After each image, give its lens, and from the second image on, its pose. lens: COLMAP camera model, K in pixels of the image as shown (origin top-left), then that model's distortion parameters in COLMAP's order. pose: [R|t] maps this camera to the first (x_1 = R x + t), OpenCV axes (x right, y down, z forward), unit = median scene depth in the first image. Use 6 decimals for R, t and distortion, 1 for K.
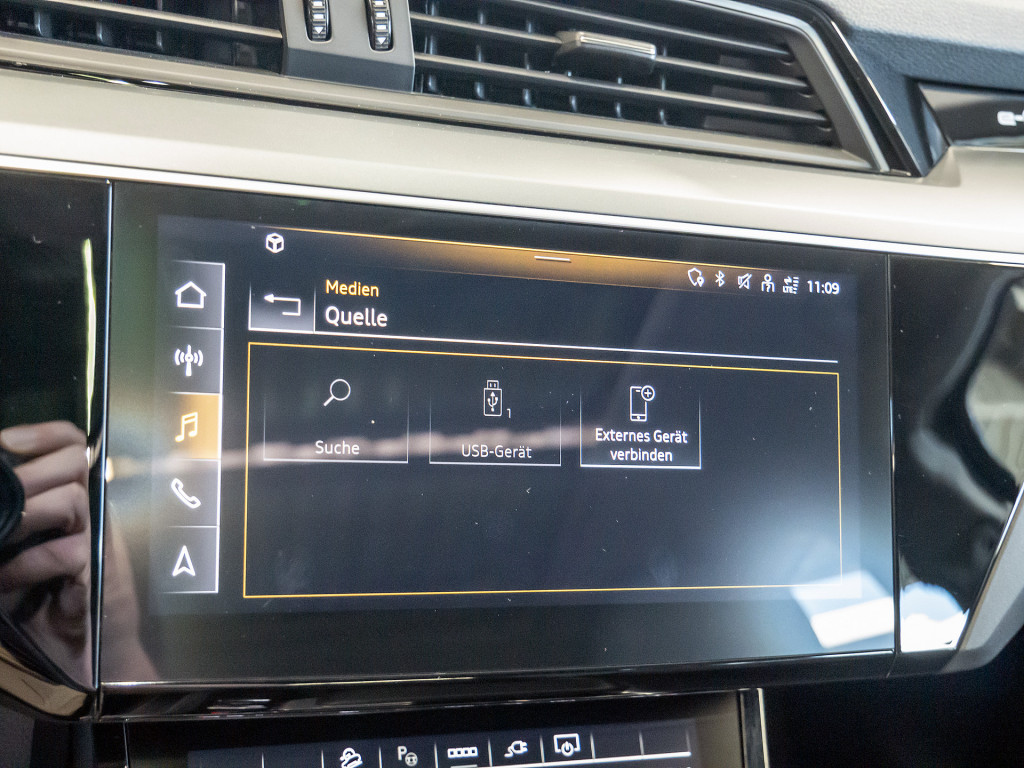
lens RADIAL K [[1353.0, 0, 512.0], [0, 1353.0, 384.0], [0, 0, 1]] dist [-0.020658, 0.139808]
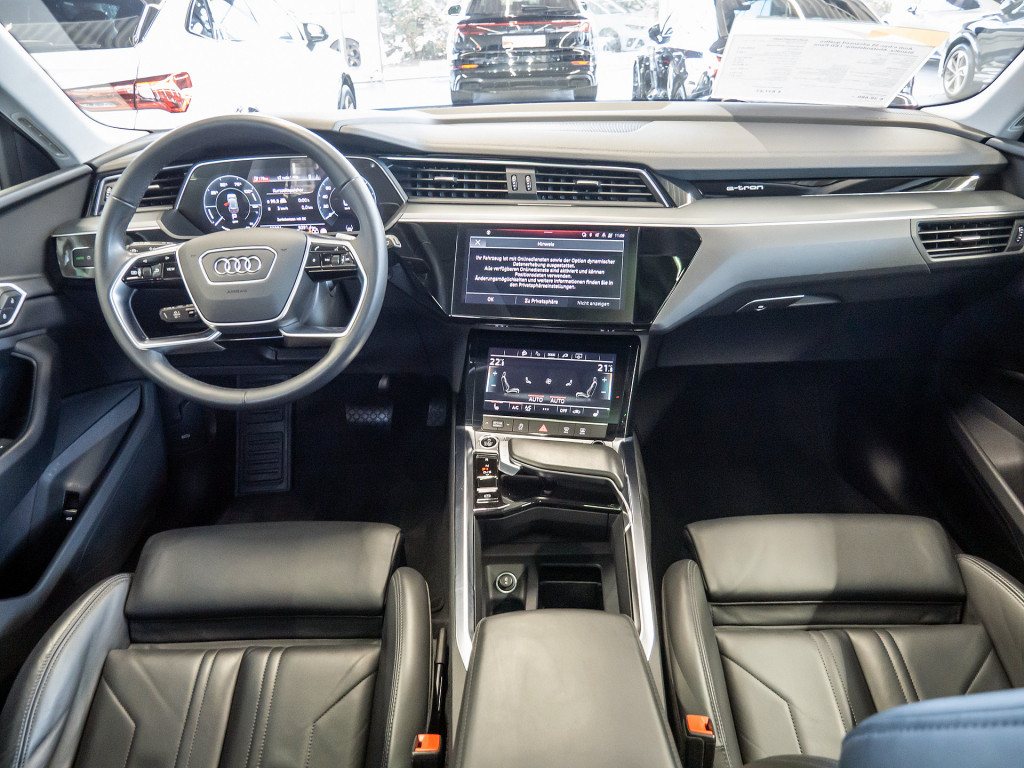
lens RADIAL K [[732.7, 0, 512.0], [0, 732.7, 384.0], [0, 0, 1]] dist [-0.057499, 0.005253]
pose [[0.836294, 0.021191, -0.547871, 1.133120], [-0.017257, 0.999775, 0.012328, 0.343656], [0.548009, -0.000855, 0.836472, -0.994752]]
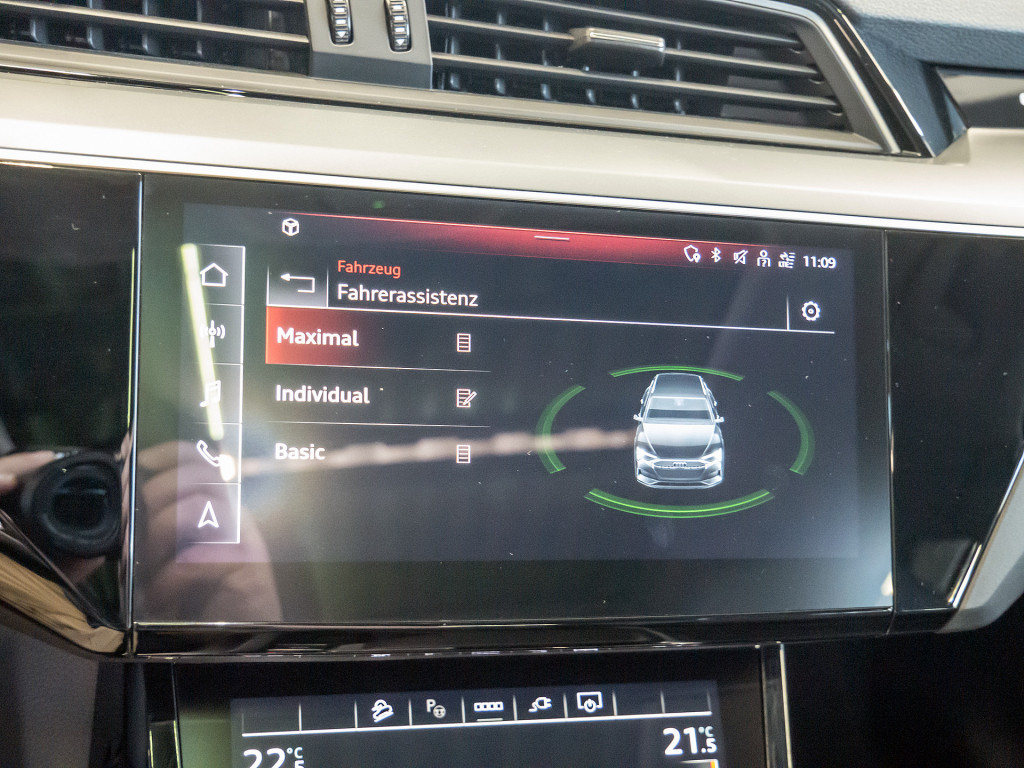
lens RADIAL K [[1353.0, 0, 512.0], [0, 1353.0, 384.0], [0, 0, 1]] dist [-0.020658, 0.139808]
pose [[0.995959, -0.012455, -0.088940, 0.081169], [0.011711, 0.999892, -0.008887, 0.028506], [0.089041, 0.007810, 0.995997, -0.063017]]
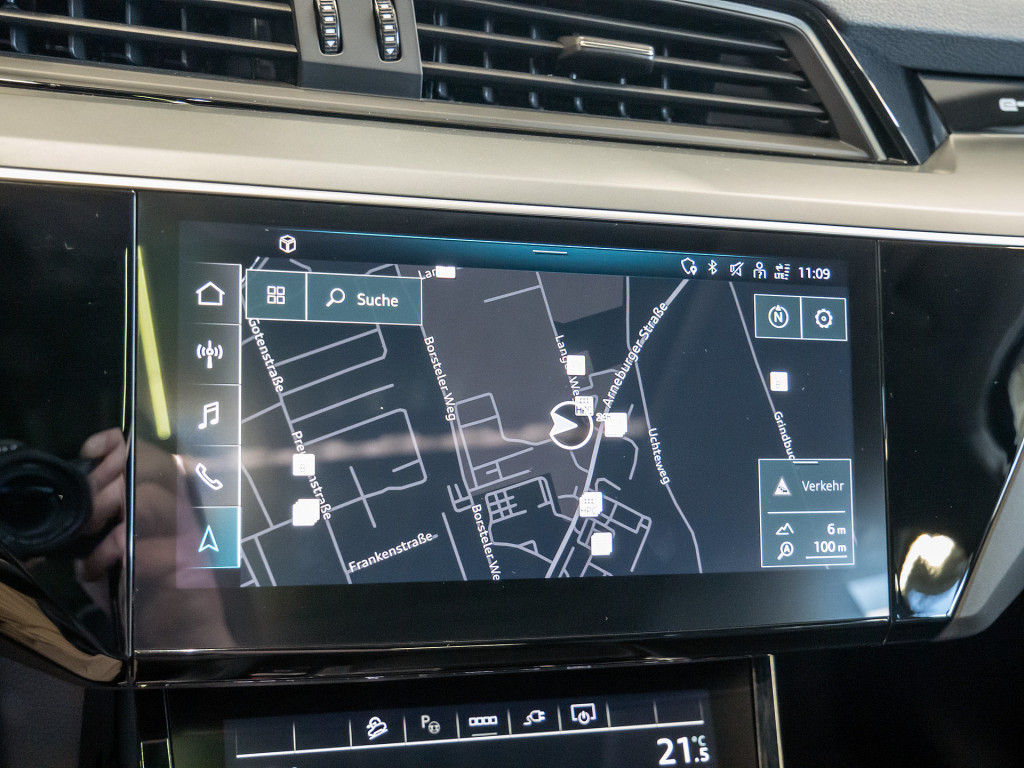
lens RADIAL K [[1353.0, 0, 512.0], [0, 1353.0, 384.0], [0, 0, 1]] dist [-0.020658, 0.139808]
pose [[0.998606, -0.020409, -0.048684, 0.043622], [0.020513, 0.999788, 0.001644, 0.007607], [0.048640, -0.002640, 0.998813, -0.056296]]
